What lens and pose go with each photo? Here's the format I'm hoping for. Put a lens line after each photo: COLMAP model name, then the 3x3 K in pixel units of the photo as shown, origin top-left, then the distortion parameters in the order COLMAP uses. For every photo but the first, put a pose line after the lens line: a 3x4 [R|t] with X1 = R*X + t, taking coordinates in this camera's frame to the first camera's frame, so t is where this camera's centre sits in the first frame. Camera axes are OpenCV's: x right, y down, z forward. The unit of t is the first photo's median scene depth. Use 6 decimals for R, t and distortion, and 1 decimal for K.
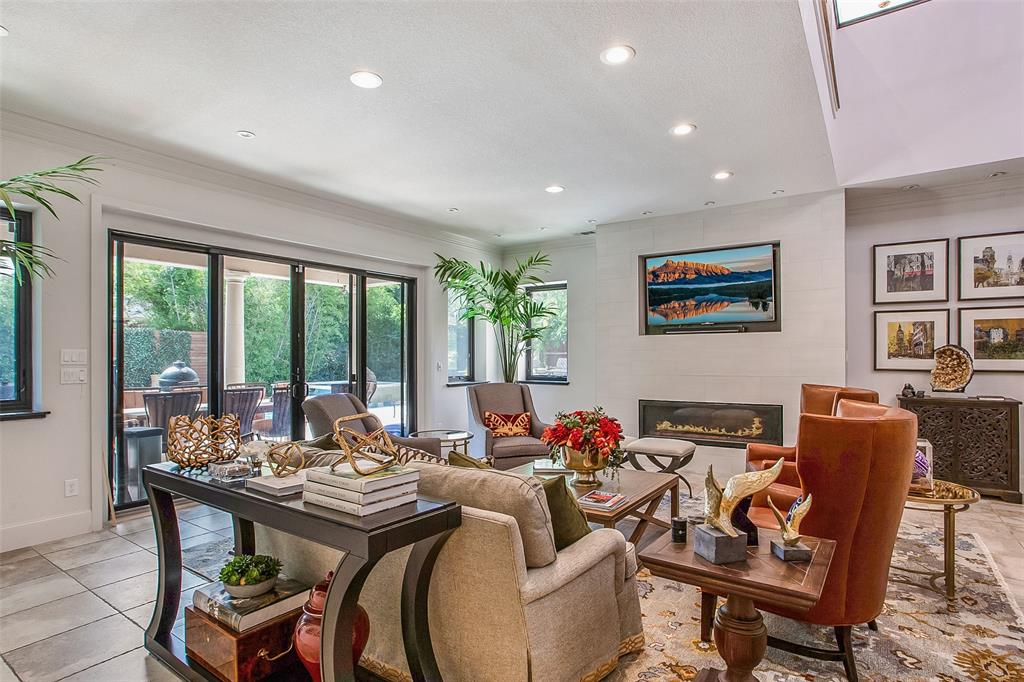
lens RADIAL K [[532.6, 0, 512.0], [0, 532.6, 341.0], [0, 0, 1]] dist [-0.025927, 0.000014]
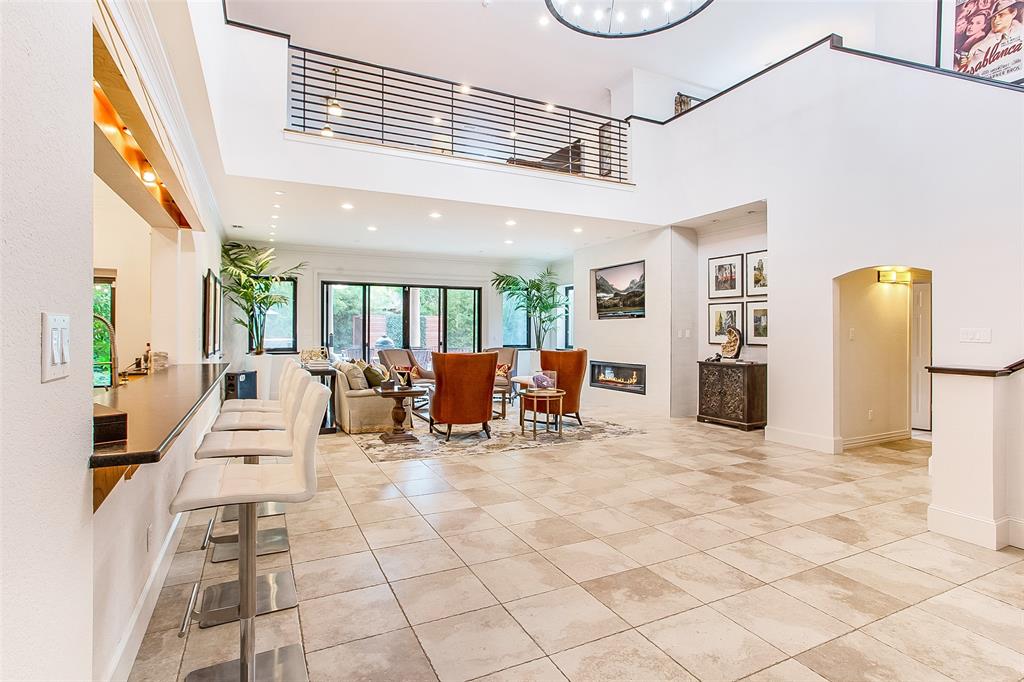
lens RADIAL K [[507.0, 0, 510.8], [0, 507.0, 329.2], [0, 0, 1]] dist [-0.037995, 0.000961]
pose [[0.875364, 0.003010, -0.483455, 0.901996], [0.007811, 0.999762, 0.020368, -0.018605], [0.483401, -0.021606, 0.875132, -0.515856]]
